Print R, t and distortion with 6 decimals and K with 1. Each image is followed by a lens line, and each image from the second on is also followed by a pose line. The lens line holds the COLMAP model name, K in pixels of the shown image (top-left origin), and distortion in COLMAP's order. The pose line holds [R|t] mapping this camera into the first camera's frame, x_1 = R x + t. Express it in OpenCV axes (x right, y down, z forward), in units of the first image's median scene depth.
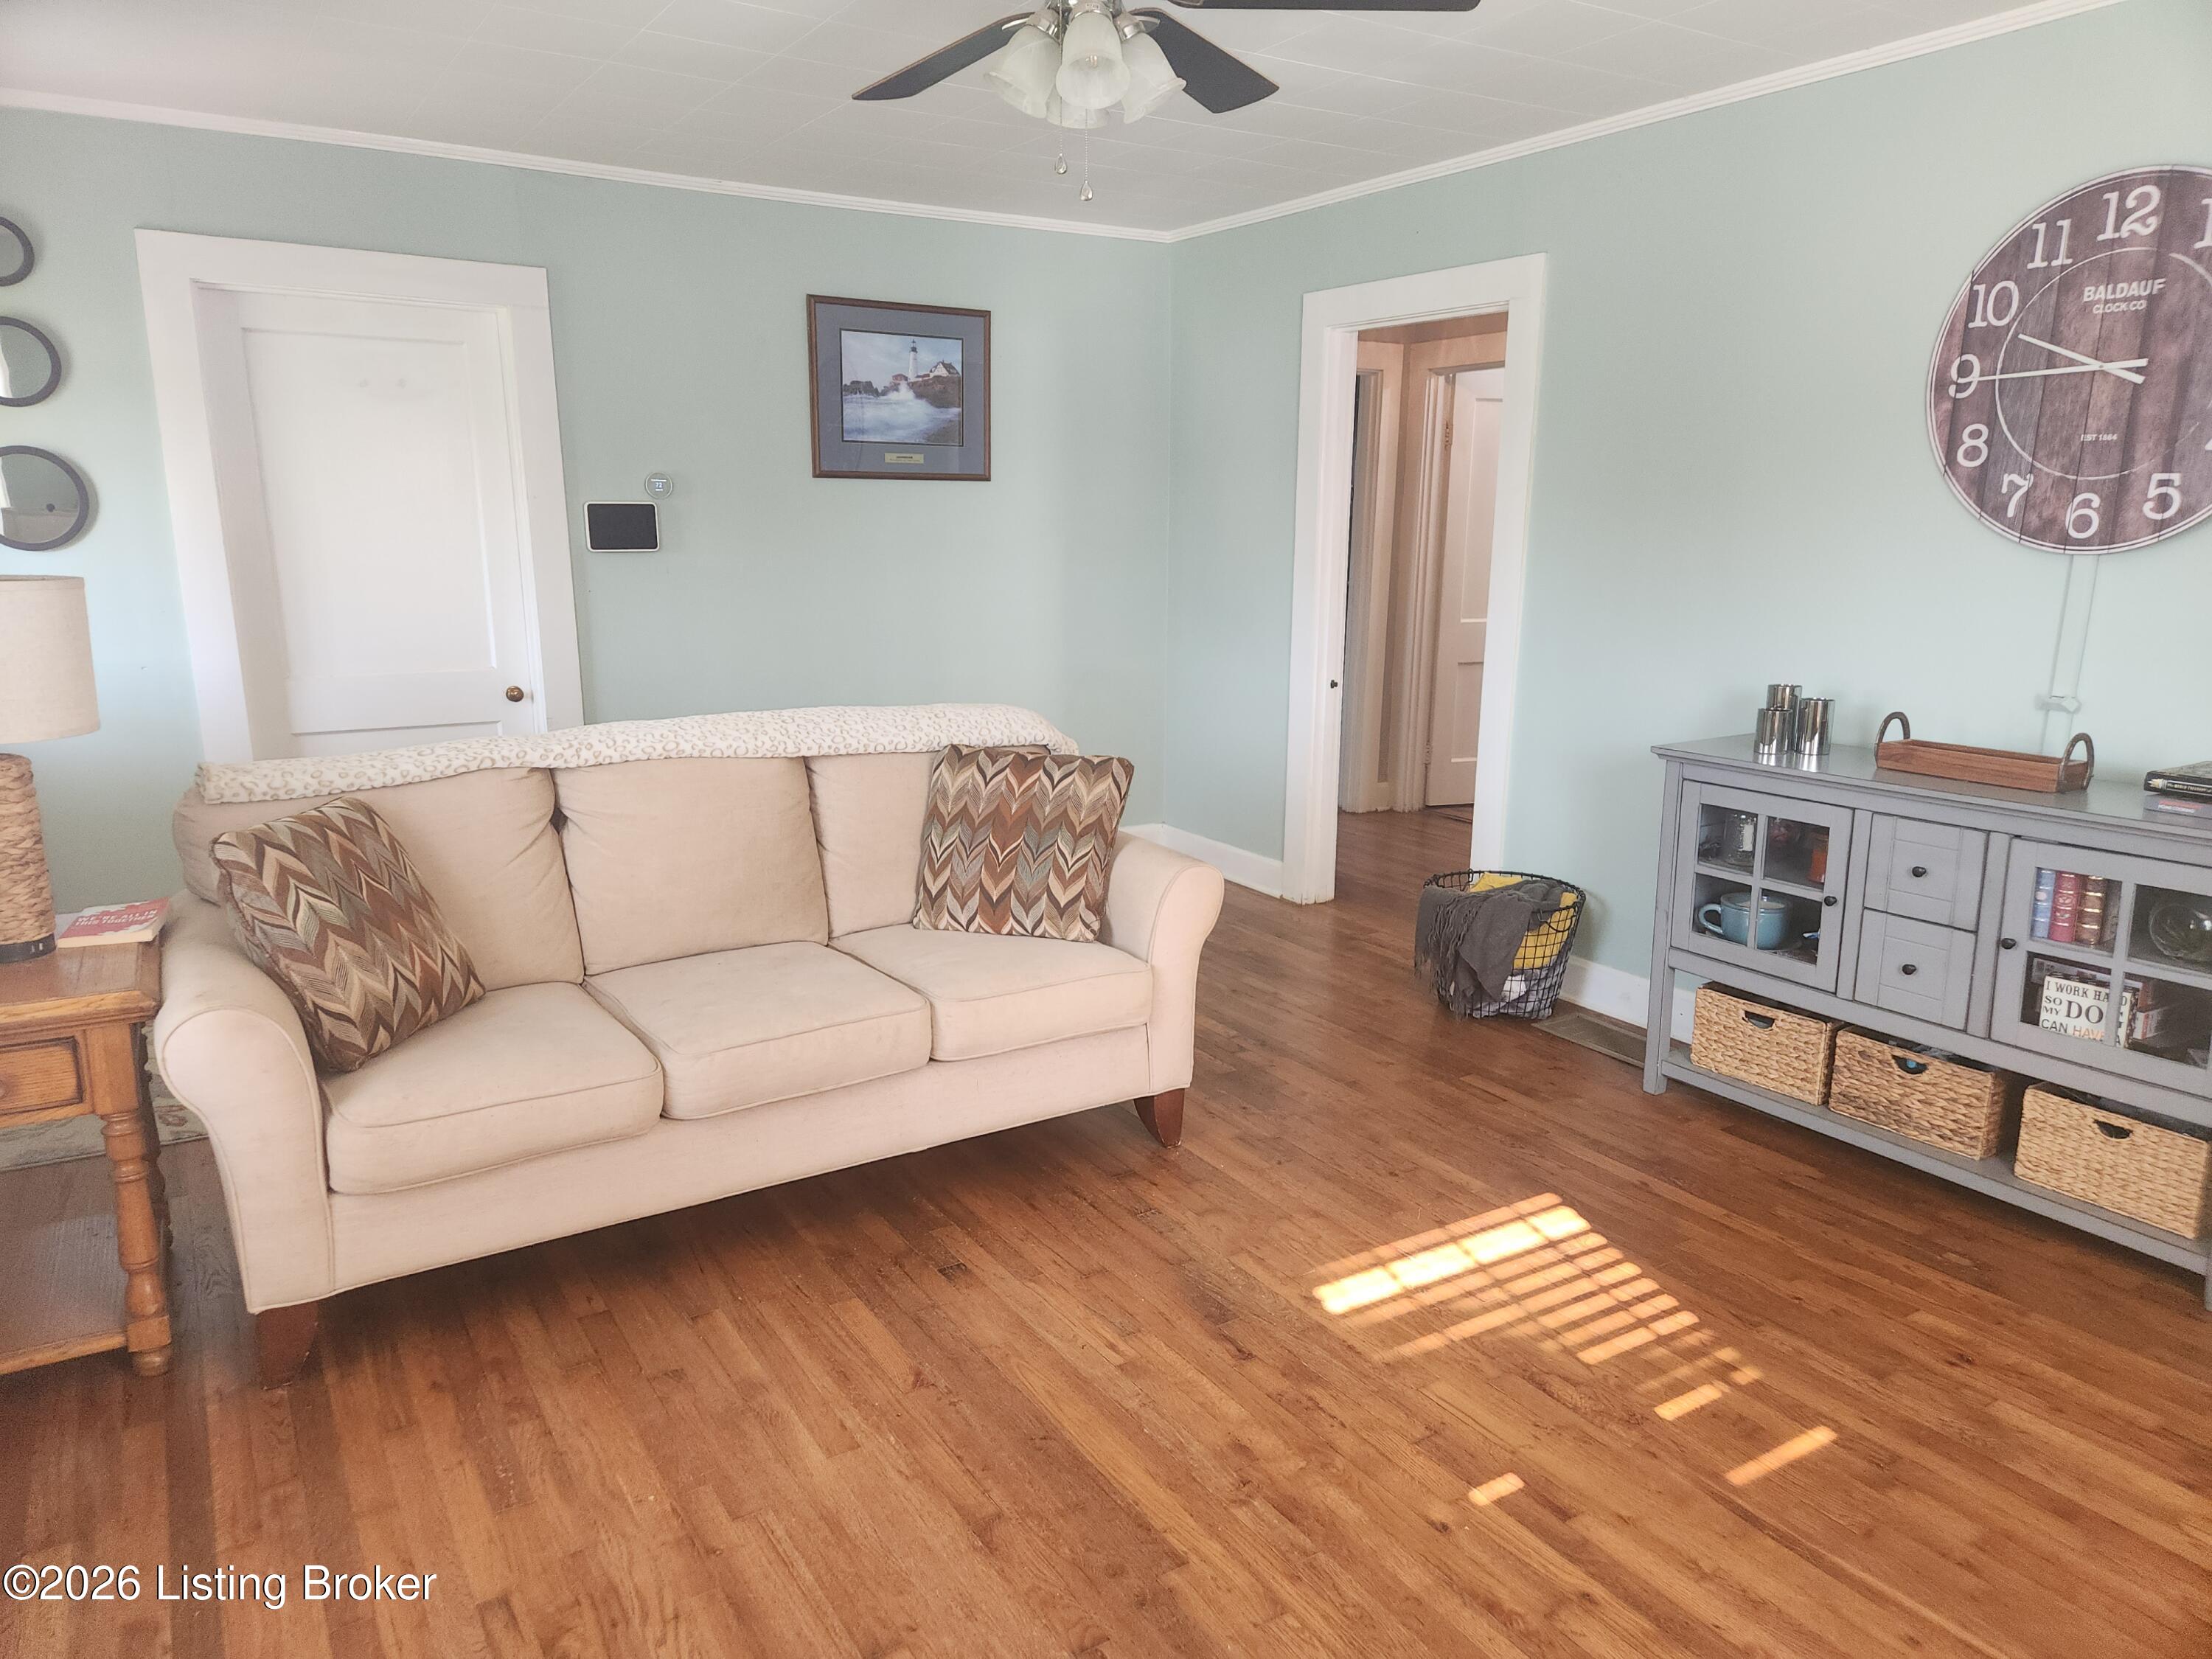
lens RADIAL K [[1500.4, 0, 1085.1], [0, 1500.4, 838.2], [0, 0, 1]] dist [0.071707, -0.057736]
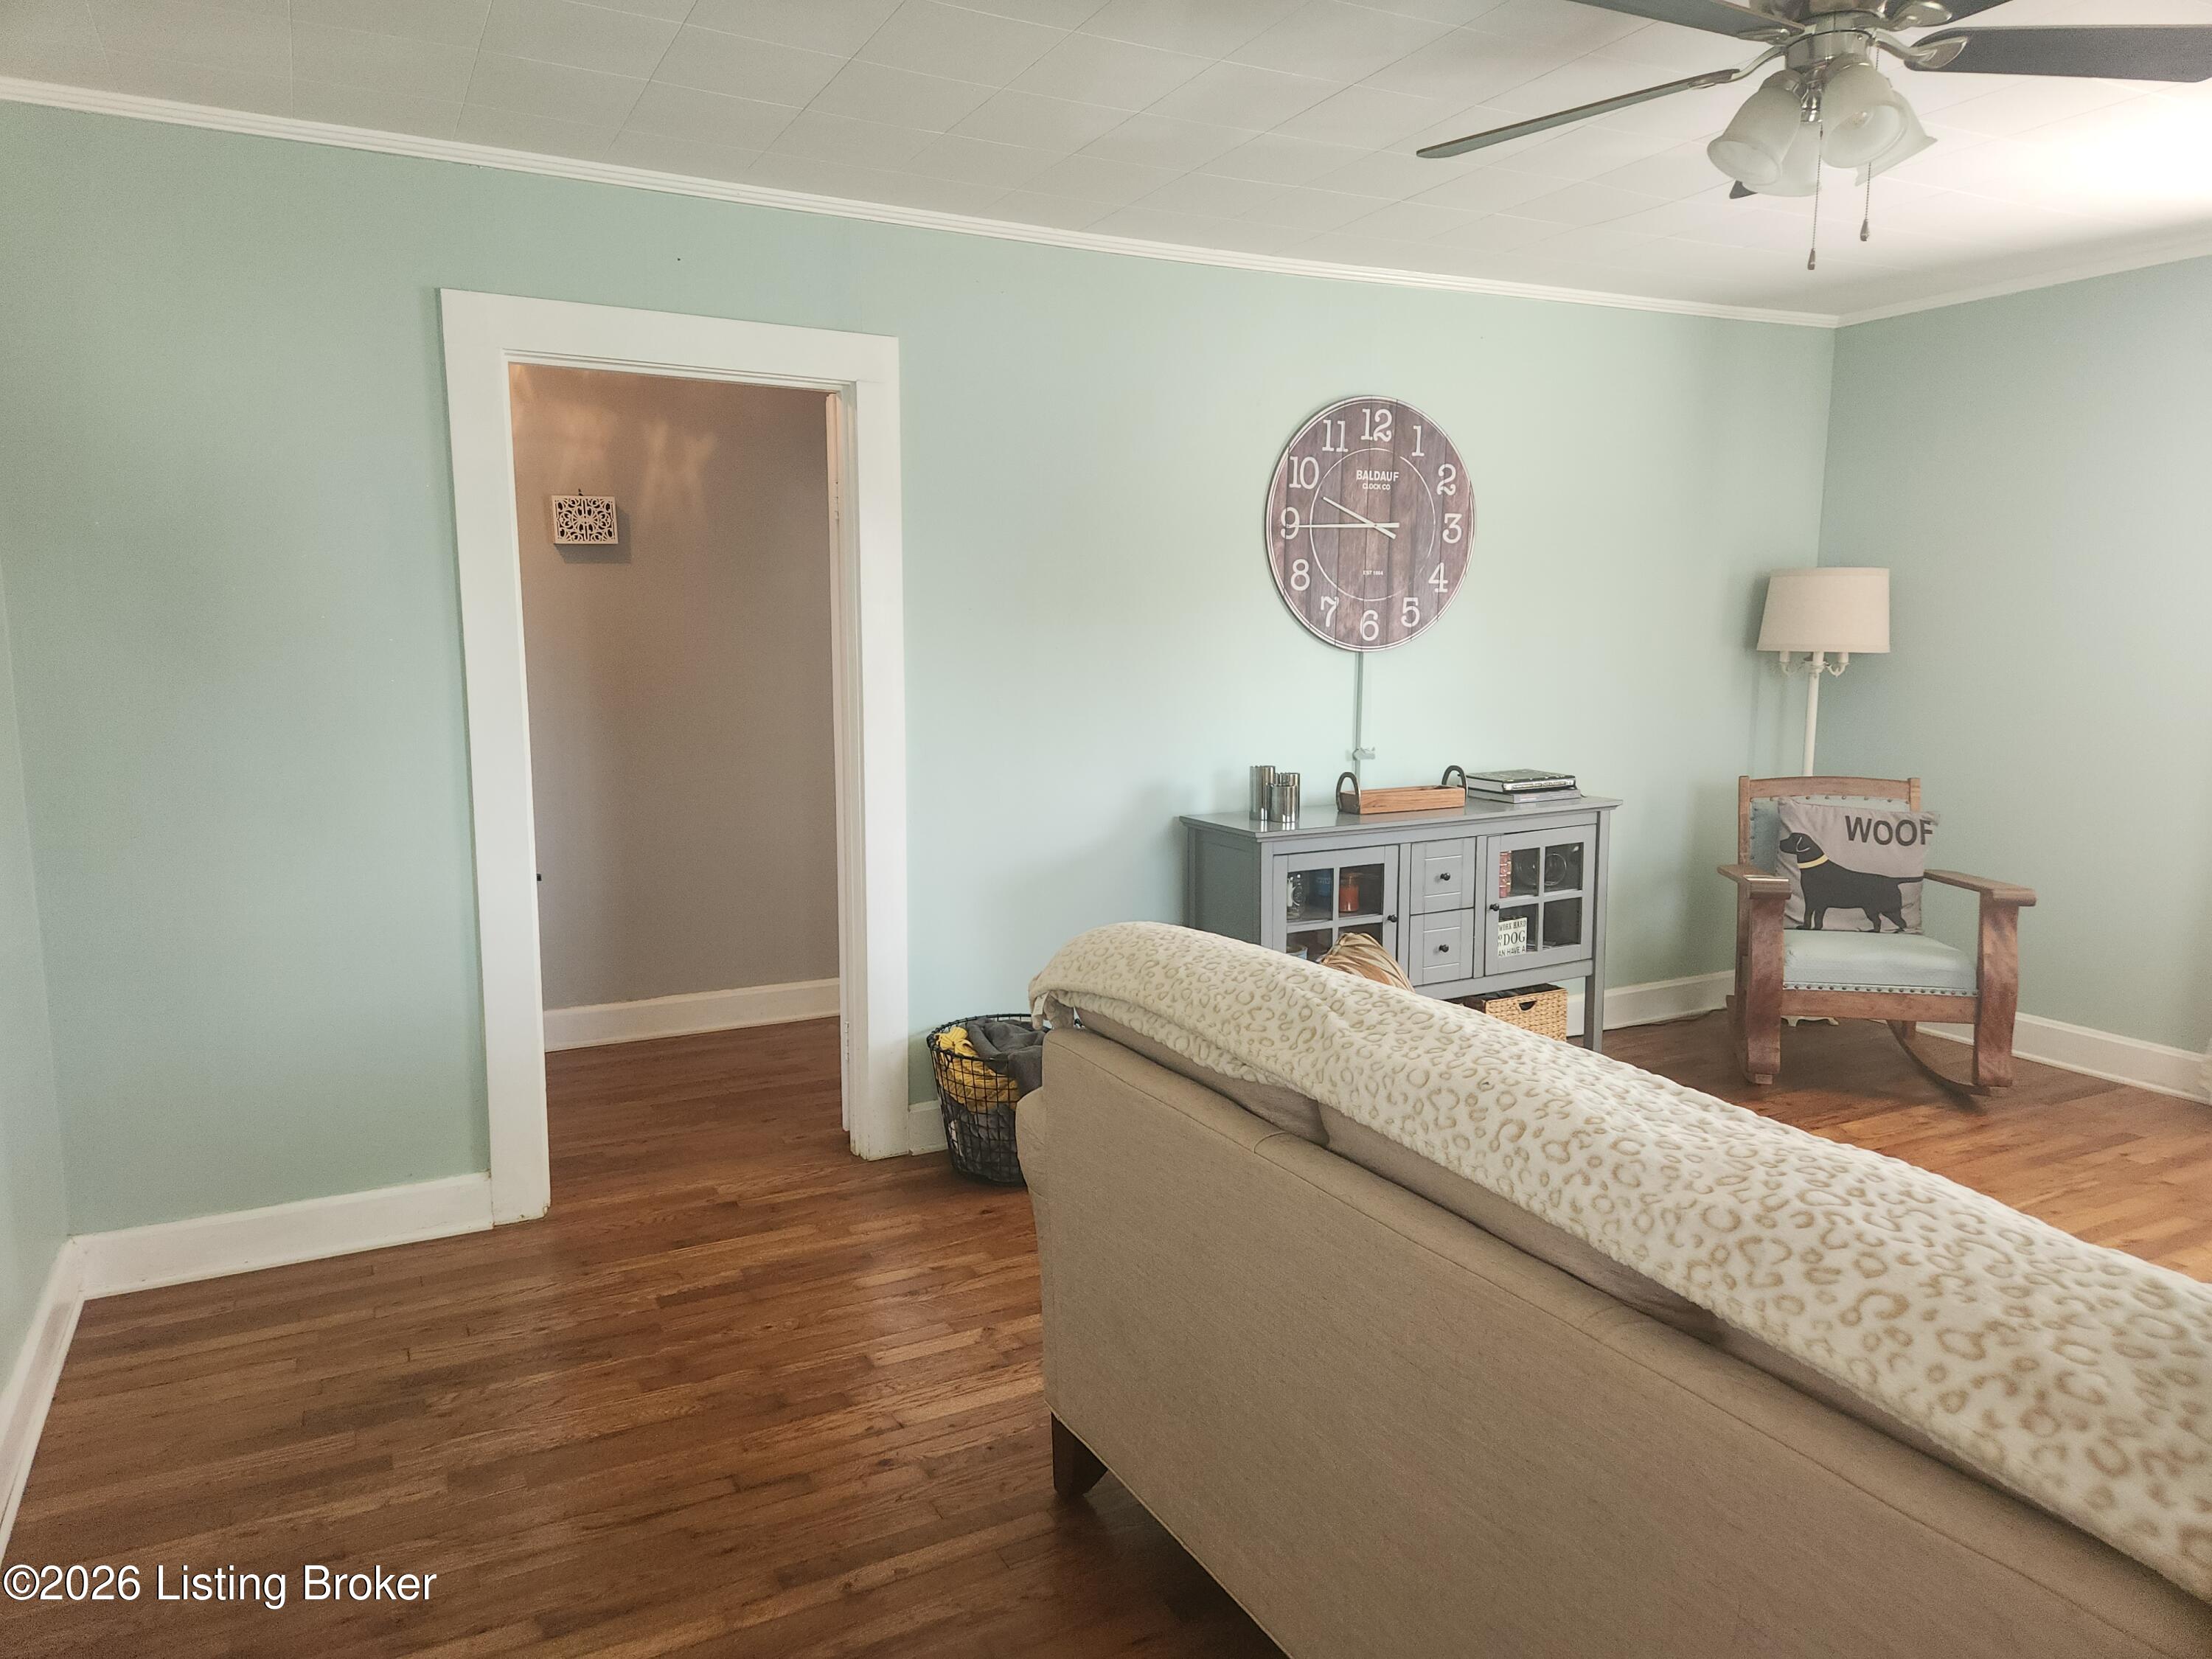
lens RADIAL K [[1500.4, 0, 1102.8], [0, 1500.4, 840.3], [0, 0, 1]] dist [0.071707, -0.057736]
pose [[0.063666, -0.141401, 0.987903, -0.795693], [0.221374, 0.967250, 0.124178, -0.241470], [-0.973109, 0.210790, 0.092883, 1.131374]]
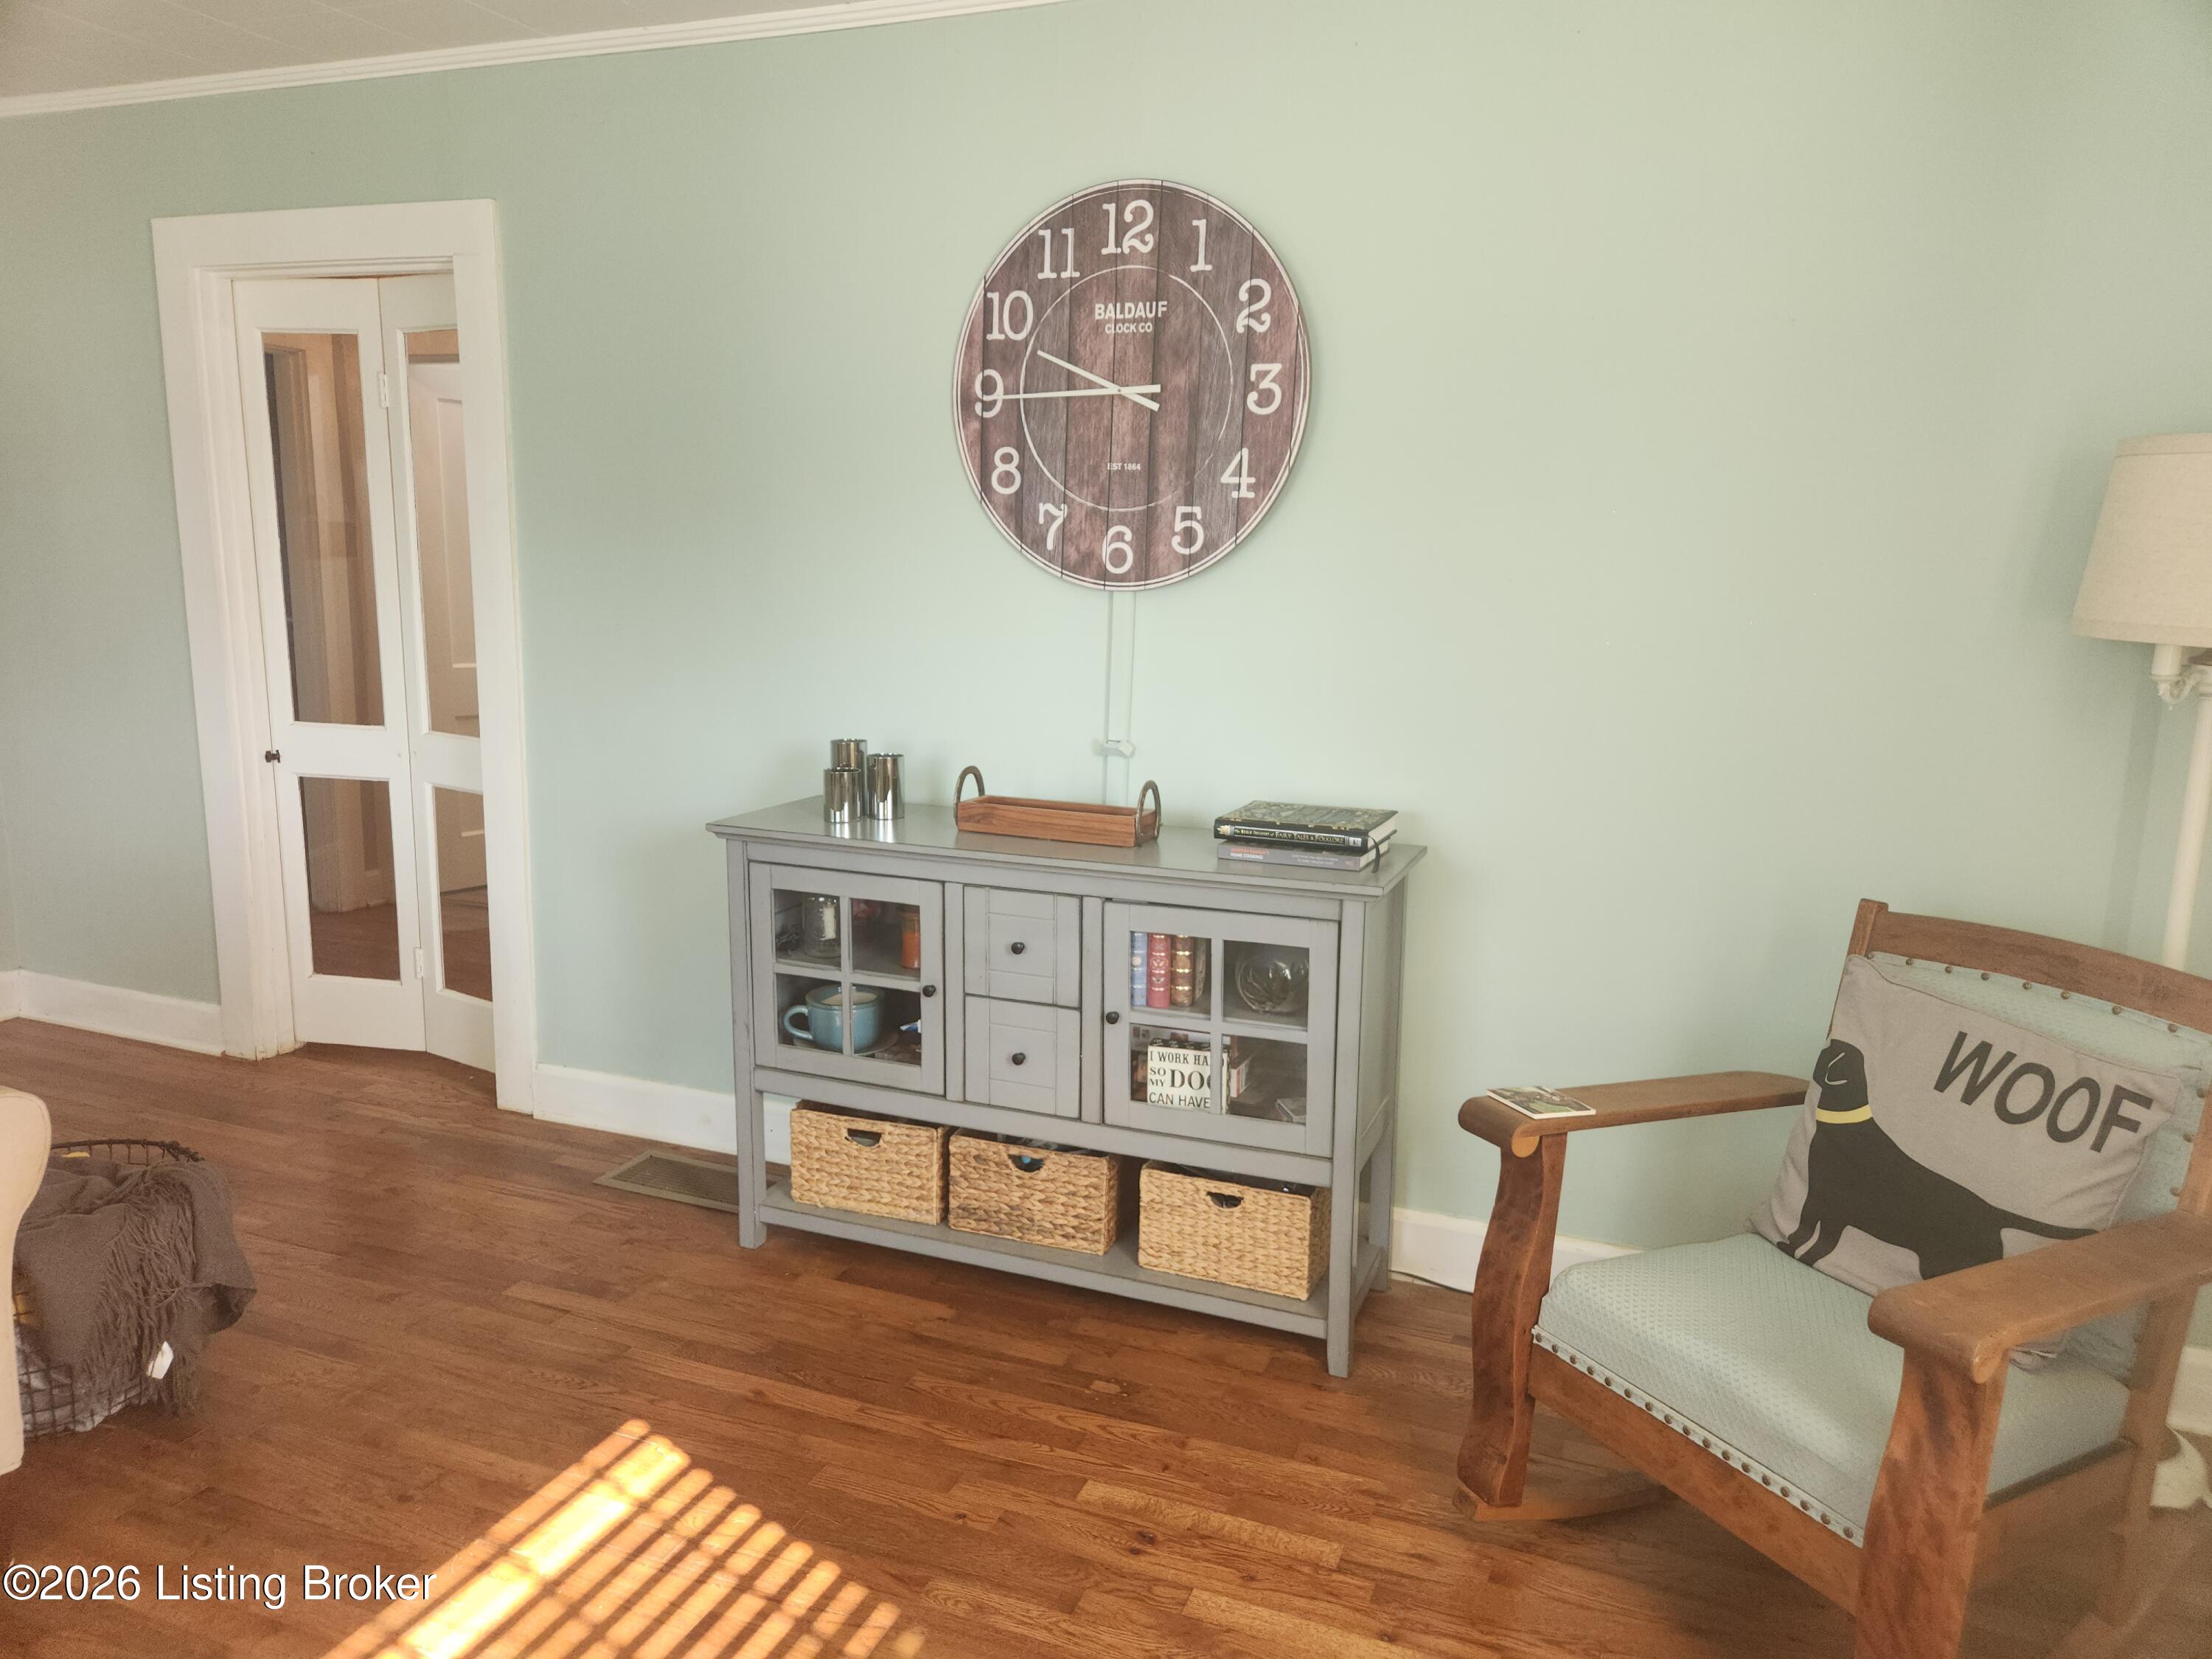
lens RADIAL K [[1500.4, 0, 1128.2], [0, 1500.4, 841.1], [0, 0, 1]] dist [0.071707, -0.057736]
pose [[0.798287, -0.093005, 0.595053, 0.086208], [0.107787, 0.994116, 0.010776, -0.040269], [-0.592554, 0.055537, 0.803614, 0.255399]]
